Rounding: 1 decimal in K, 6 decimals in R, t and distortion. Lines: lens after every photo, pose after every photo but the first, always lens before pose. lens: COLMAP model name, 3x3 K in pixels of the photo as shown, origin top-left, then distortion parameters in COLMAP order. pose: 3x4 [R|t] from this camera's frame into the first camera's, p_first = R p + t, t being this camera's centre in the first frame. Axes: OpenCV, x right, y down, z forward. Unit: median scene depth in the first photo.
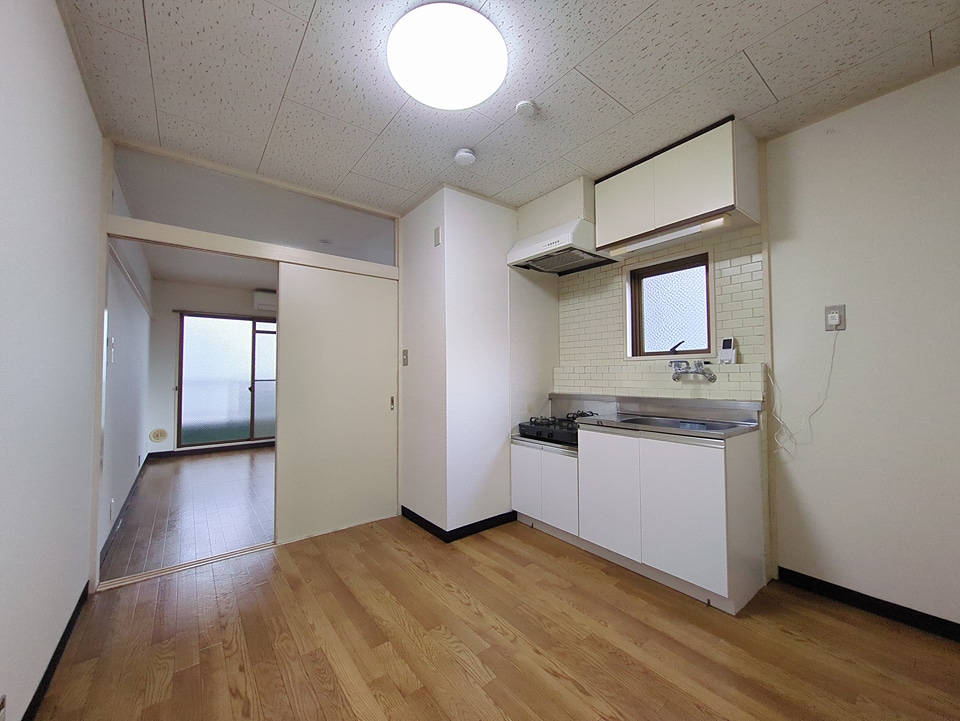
lens RADIAL K [[378.7, 0, 481.5], [0, 378.7, 359.7], [0, 0, 1]] dist [-0.003776, 0.001165]
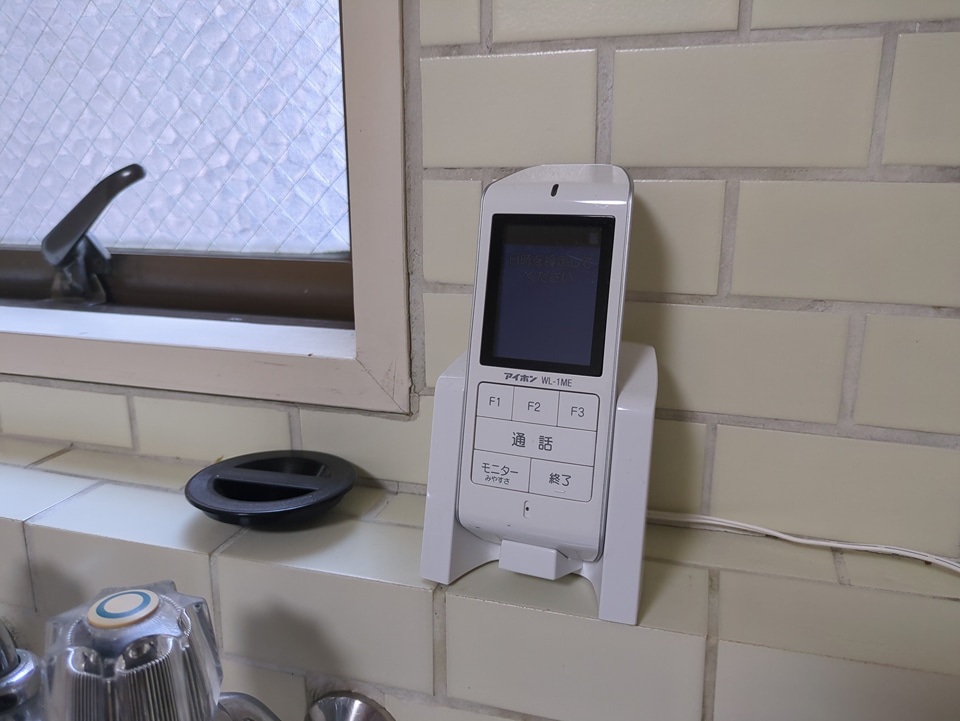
lens RADIAL K [[723.9, 0, 483.7], [0, 723.9, 354.7], [0, 0, 1]] dist [0.032265, -0.019410]
pose [[0.811002, -0.128365, 0.570787, 0.549580], [-0.034395, 0.963484, 0.265549, -0.061515], [-0.584031, -0.234993, 0.776972, 0.877147]]
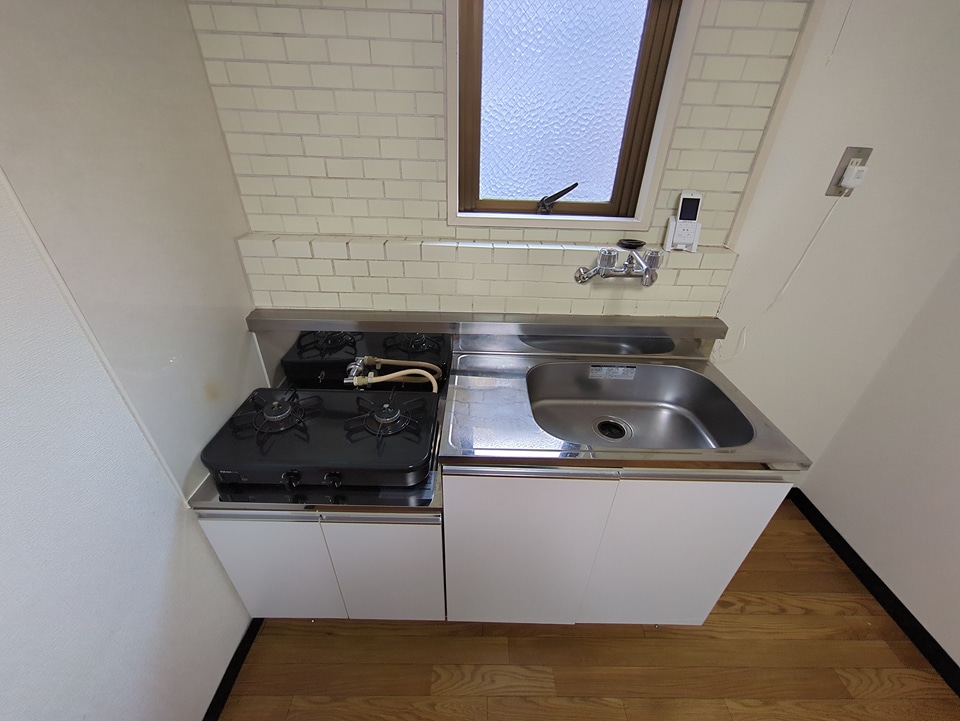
lens RADIAL K [[378.7, 0, 487.0], [0, 378.7, 363.1], [0, 0, 1]] dist [-0.003776, 0.001165]
pose [[0.611423, -0.384234, 0.691756, 0.070189], [-0.062564, 0.847987, 0.526311, -0.110357], [-0.788827, -0.365078, 0.494439, 0.861345]]
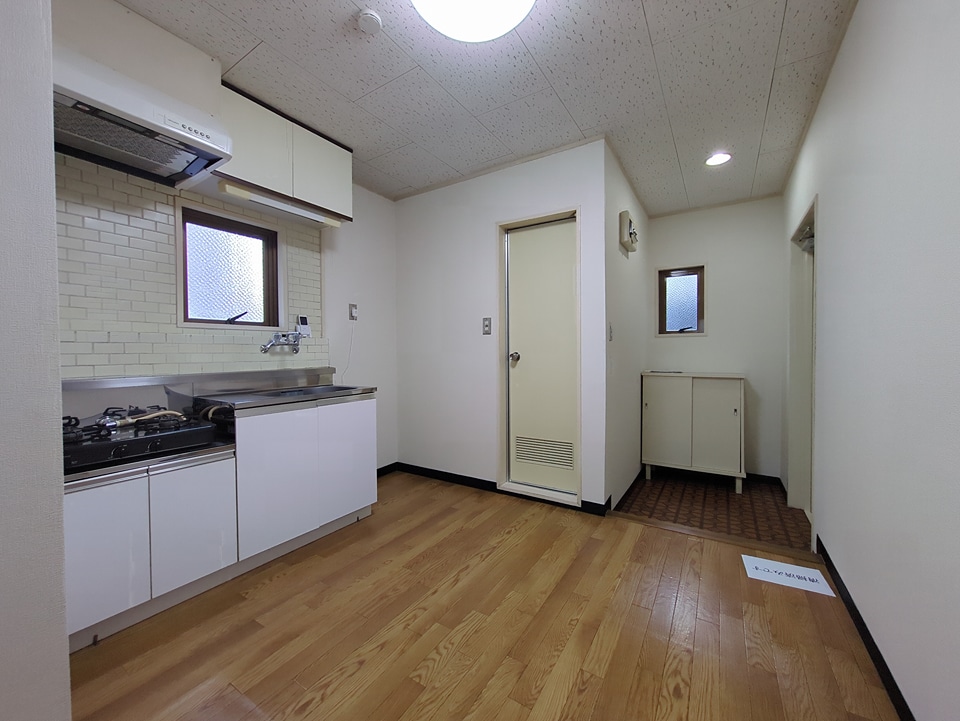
lens RADIAL K [[378.7, 0, 482.7], [0, 378.7, 359.4], [0, 0, 1]] dist [-0.003776, 0.001165]
pose [[-0.336591, -0.005188, 0.941636, -0.622121], [-0.021821, 0.999759, -0.002292, 0.066069], [-0.941398, -0.021319, -0.336624, 0.839931]]
